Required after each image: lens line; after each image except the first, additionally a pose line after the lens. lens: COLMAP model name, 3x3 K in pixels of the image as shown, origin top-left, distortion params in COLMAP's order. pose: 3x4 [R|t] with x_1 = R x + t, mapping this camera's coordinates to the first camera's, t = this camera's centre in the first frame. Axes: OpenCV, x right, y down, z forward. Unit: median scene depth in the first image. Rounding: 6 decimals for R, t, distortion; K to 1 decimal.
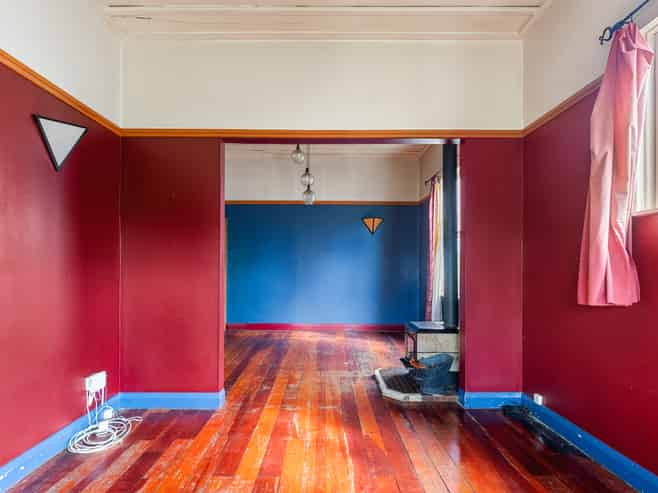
lens RADIAL K [[359.4, 0, 329.0], [0, 359.4, 246.5], [0, 0, 1]] dist [0.001669, -0.000357]
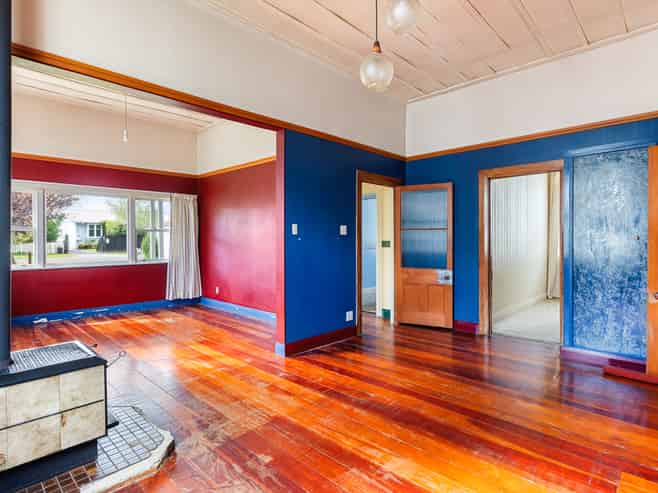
lens RADIAL K [[359.4, 0, 329.0], [0, 359.4, 246.5], [0, 0, 1]] dist [0.001669, -0.000357]
pose [[-0.698000, 0.015118, -0.715939, 0.355477], [0.035632, 0.999272, -0.013638, 0.085445], [0.715211, -0.035030, -0.698030, 1.607856]]
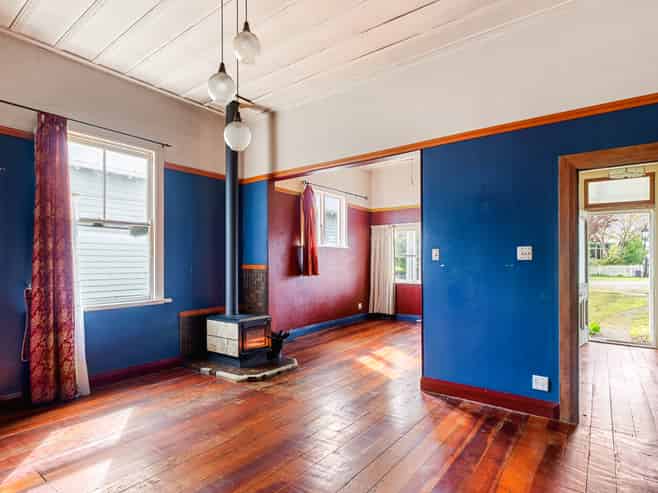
lens RADIAL K [[366.0, 0, 330.5], [0, 366.0, 262.0], [0, 0, 1]] dist [0.000916, -0.000202]
pose [[-0.801774, -0.000823, 0.597626, -0.618037], [-0.028802, 0.998890, -0.037265, 0.081263], [-0.596932, -0.047091, -0.800908, 1.738749]]
